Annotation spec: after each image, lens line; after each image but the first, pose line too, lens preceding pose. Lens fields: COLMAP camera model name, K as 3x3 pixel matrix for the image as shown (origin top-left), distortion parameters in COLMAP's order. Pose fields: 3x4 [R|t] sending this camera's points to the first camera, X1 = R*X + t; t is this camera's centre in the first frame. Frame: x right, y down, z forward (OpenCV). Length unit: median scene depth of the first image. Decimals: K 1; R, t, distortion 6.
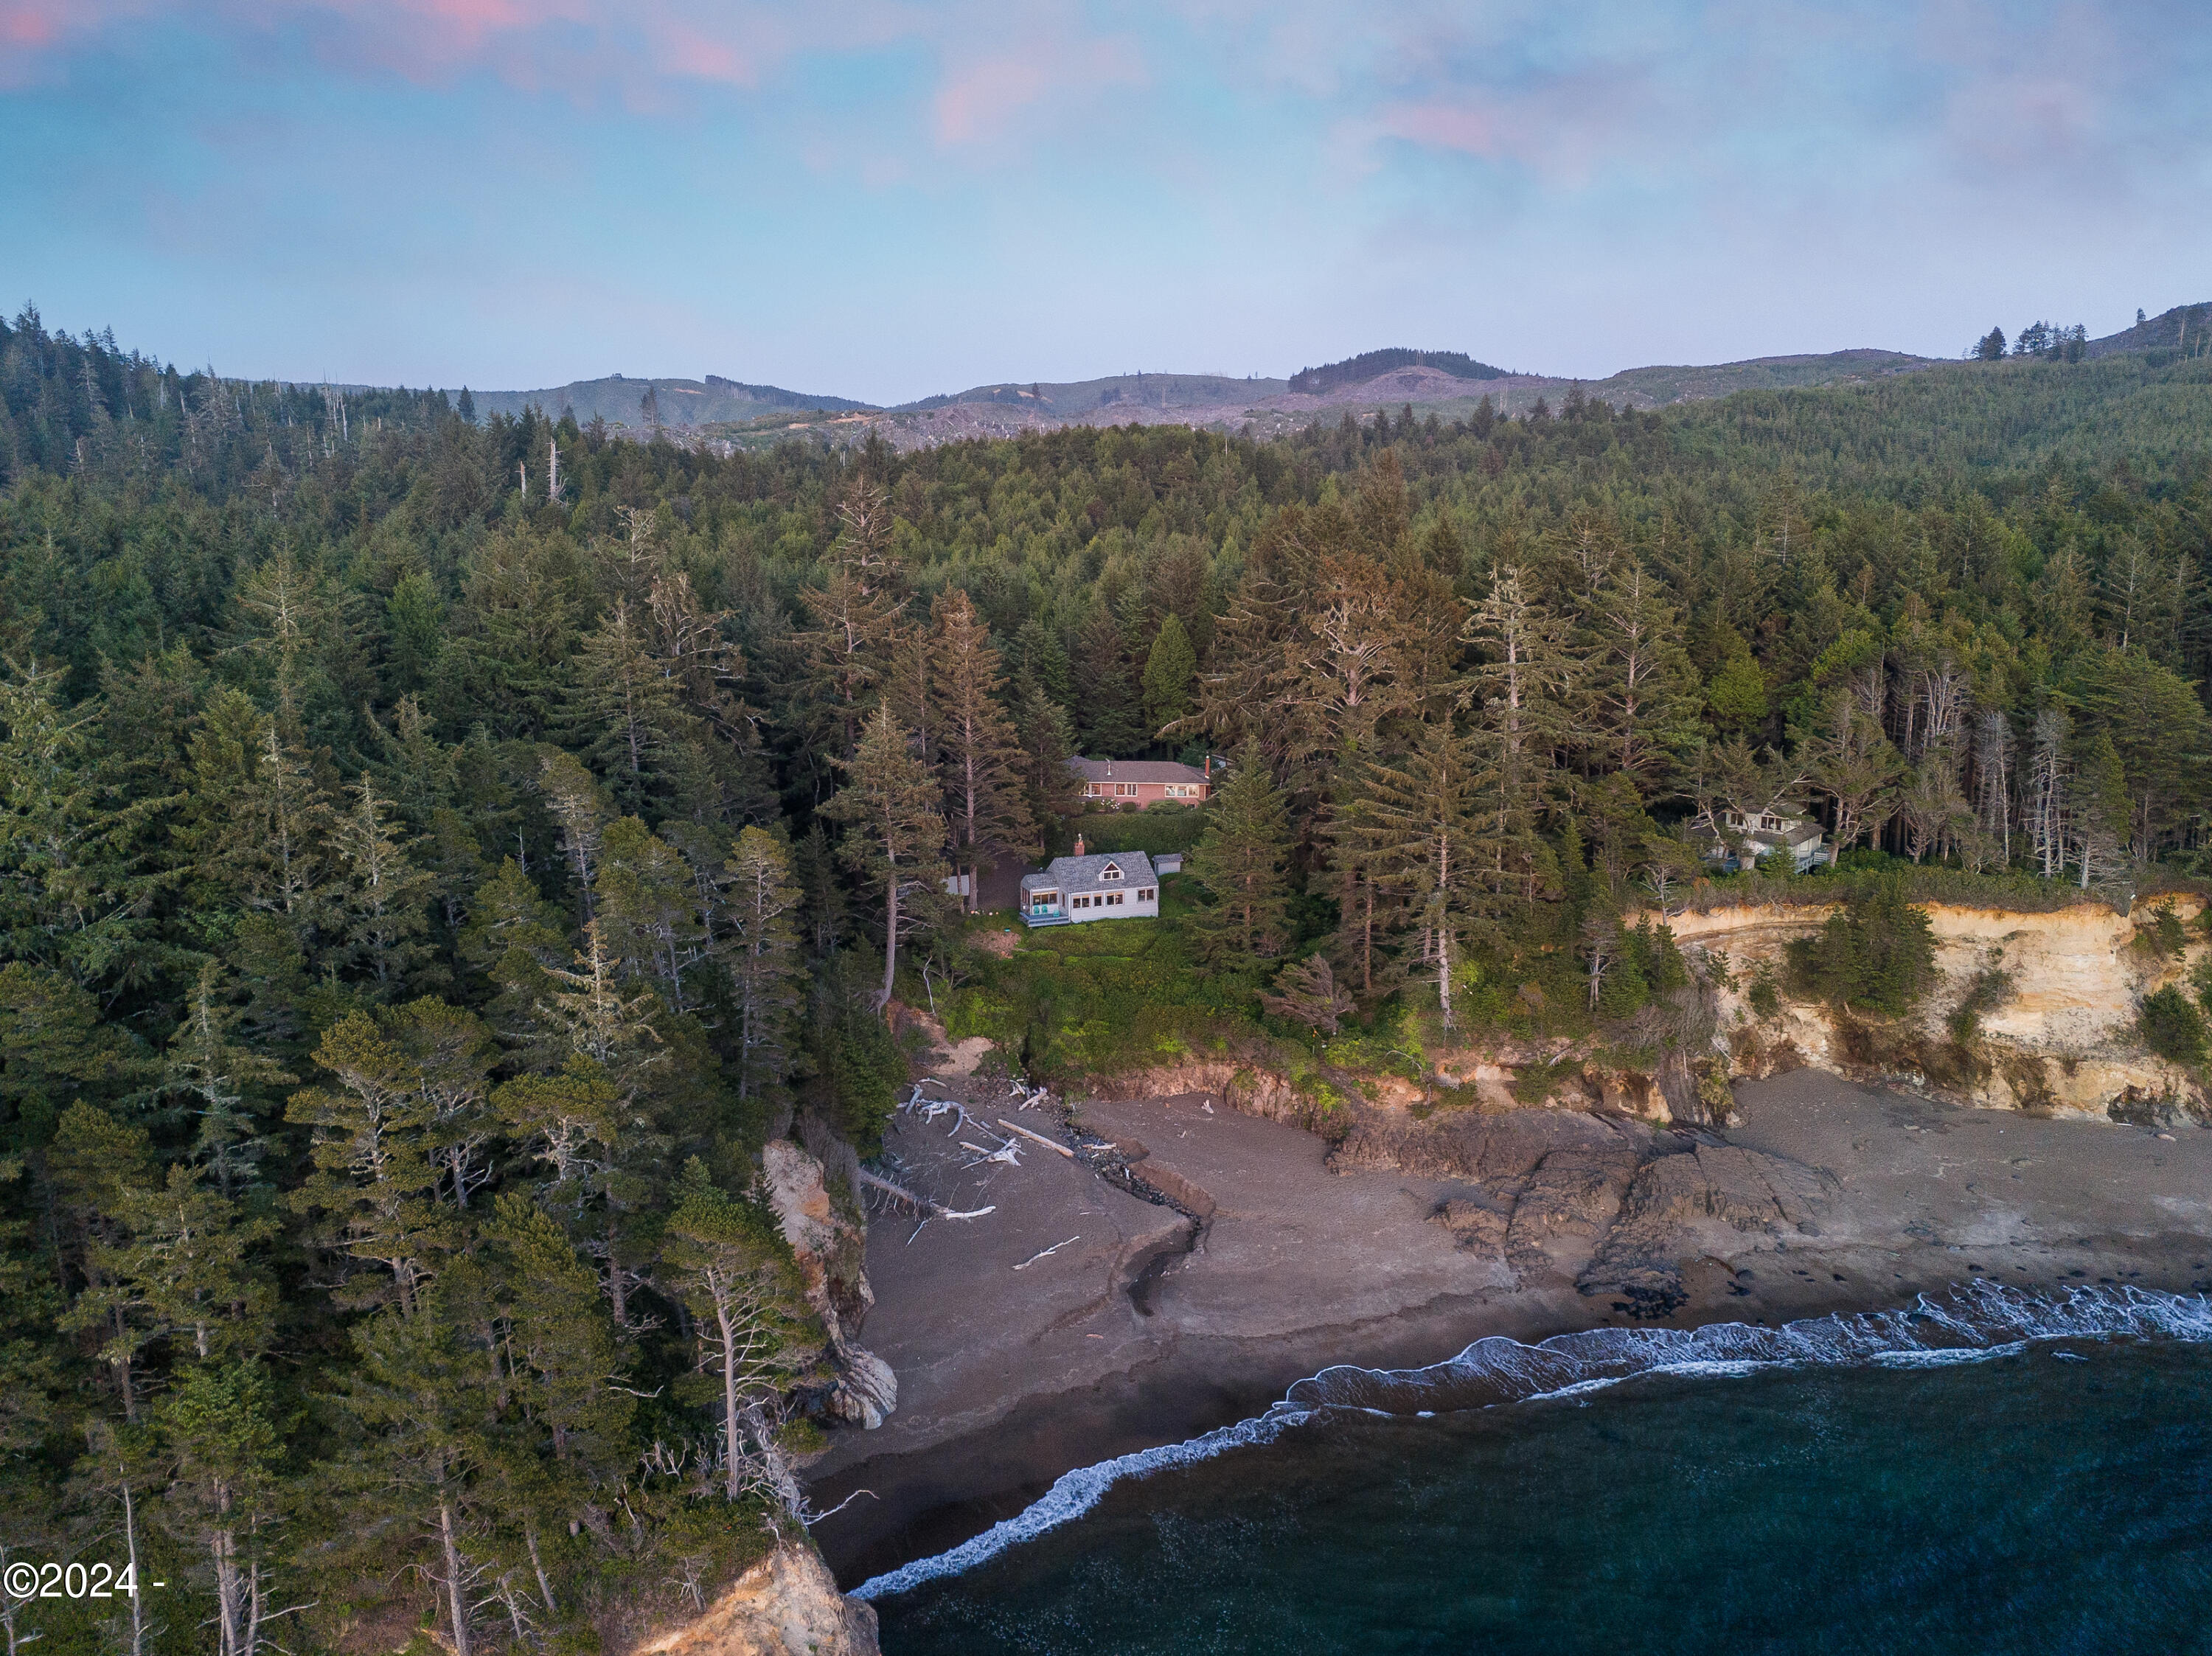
lens RADIAL K [[1631.0, 0, 1106.1], [0, 1631.0, 828.0], [0, 0, 1]] dist [0.013043, 0.003795]
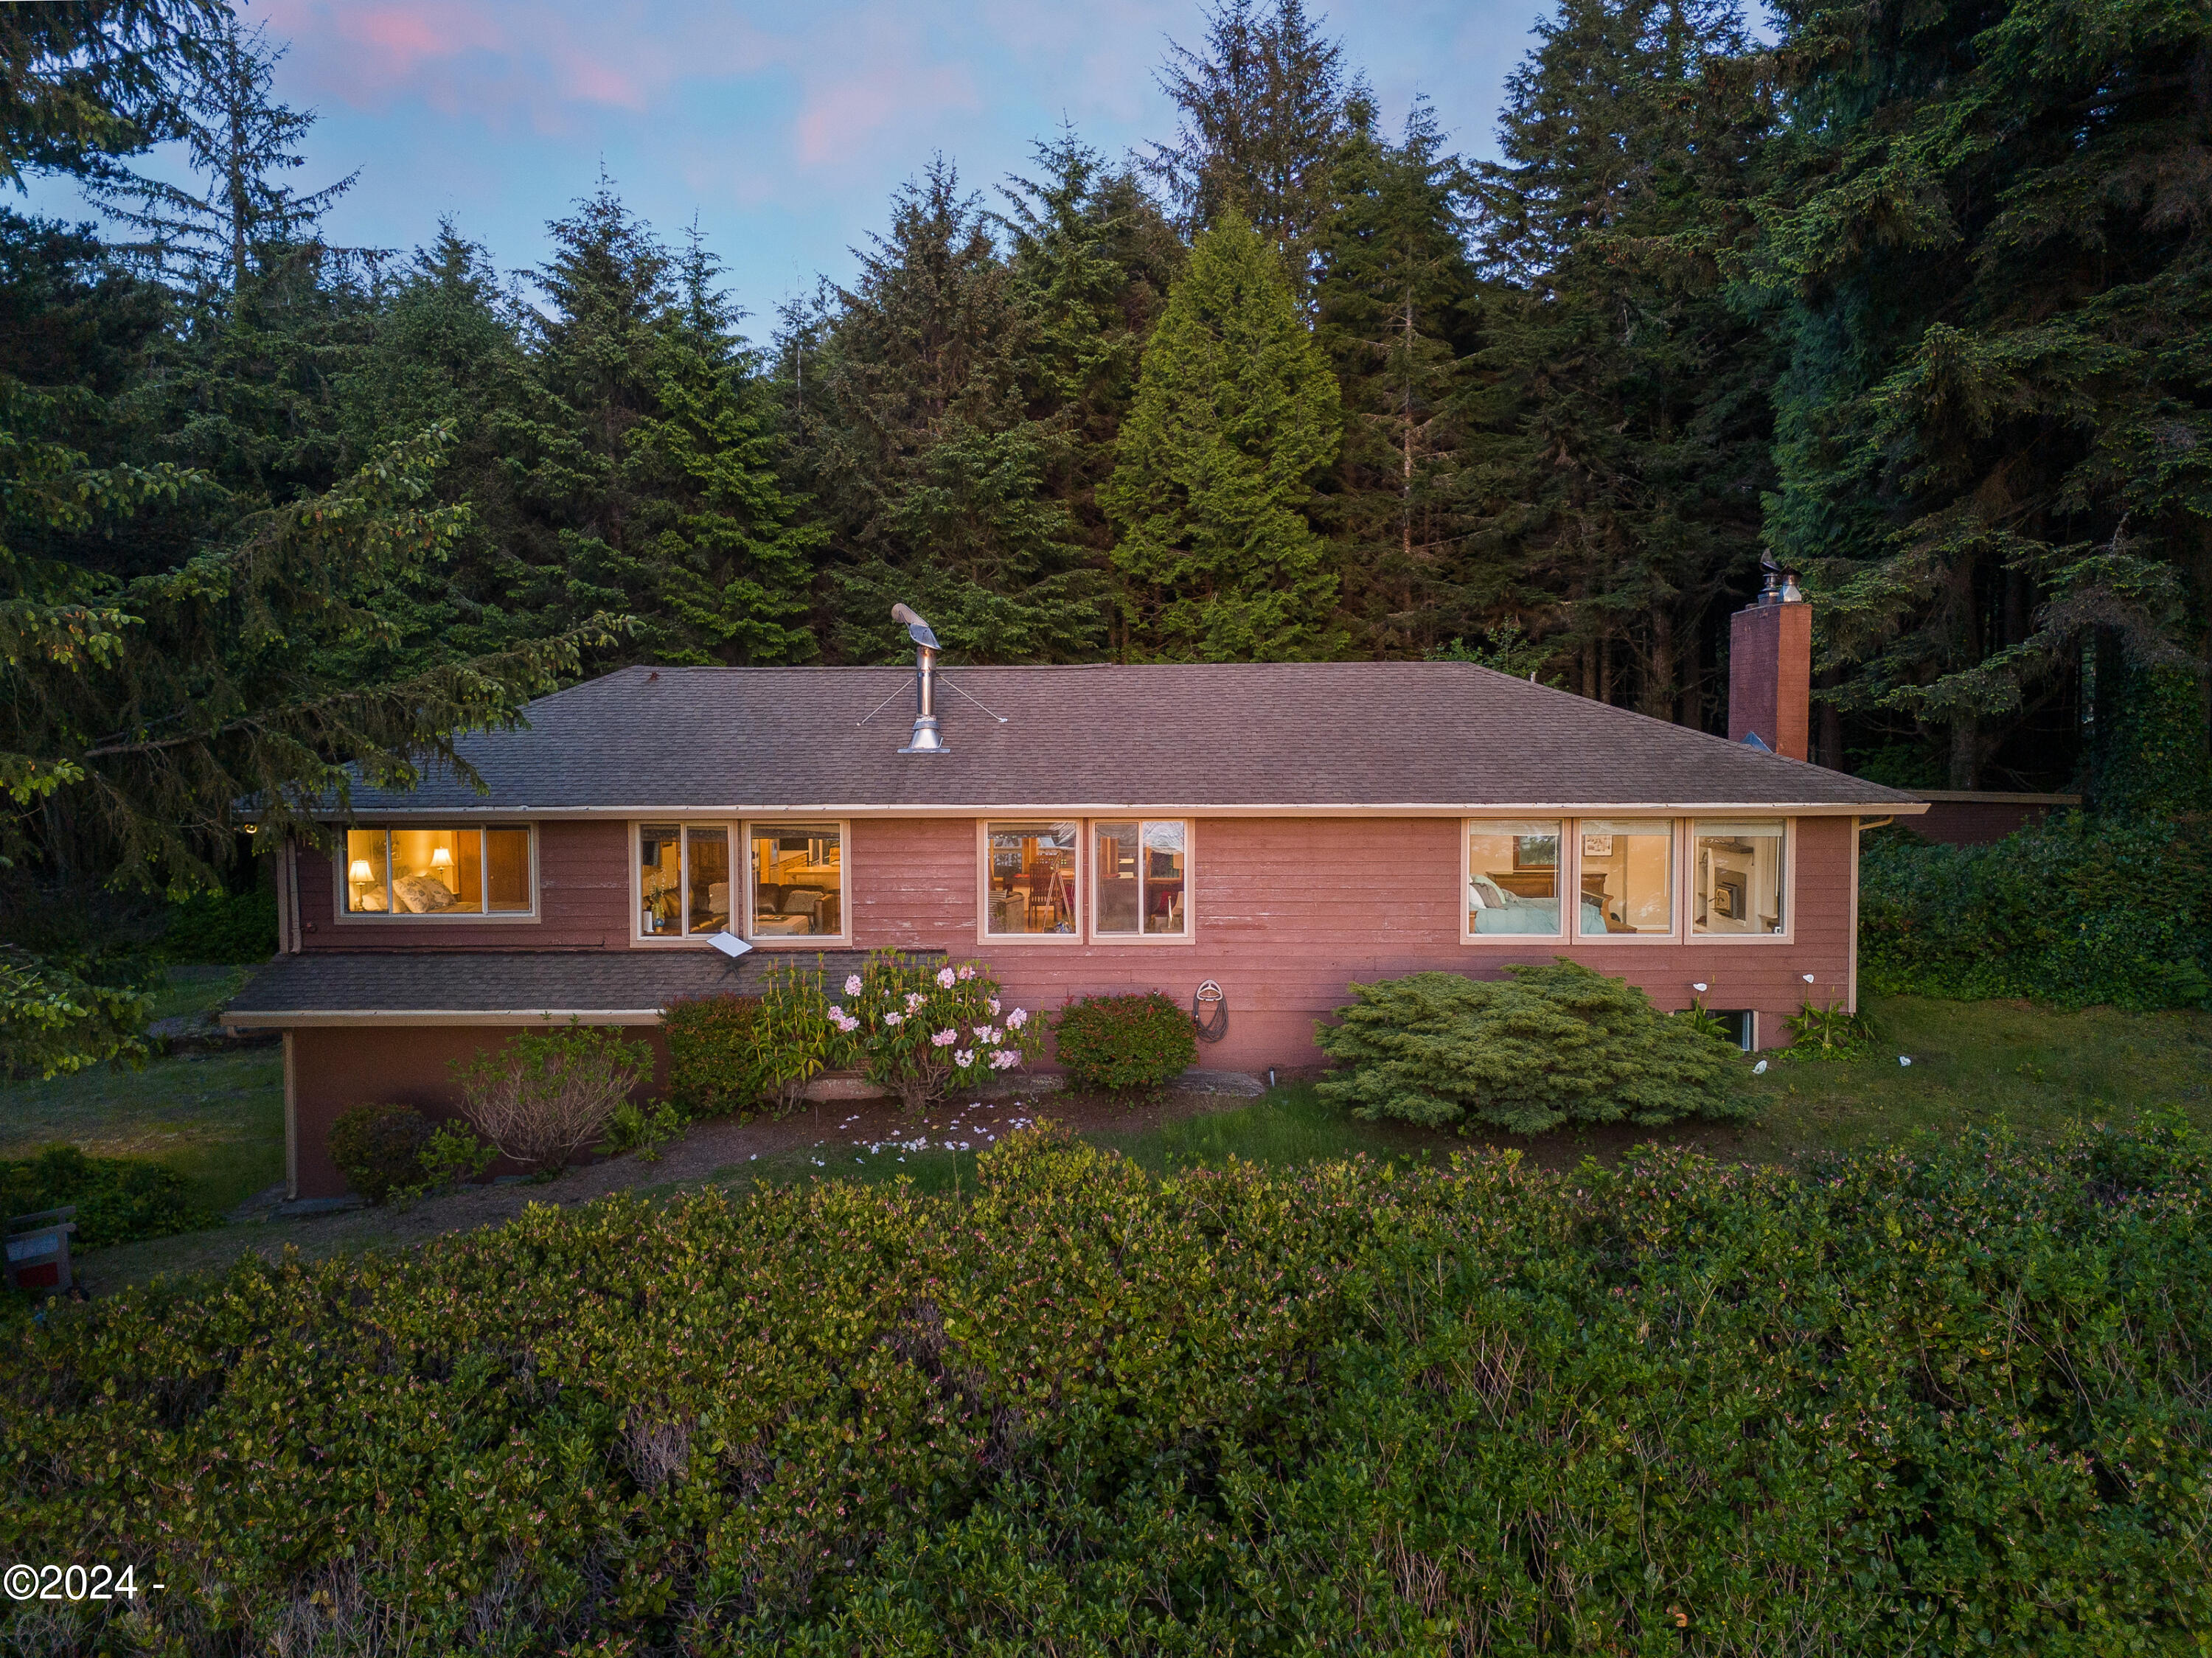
lens RADIAL K [[1630.9, 0, 1105.7], [0, 1630.9, 830.0], [0, 0, 1]] dist [0.013043, 0.003795]
pose [[0.997317, 0.001603, 0.073192, 0.005841], [0.007944, 0.991487, -0.129966, -0.013381], [-0.072777, 0.130198, 0.988813, 0.896221]]
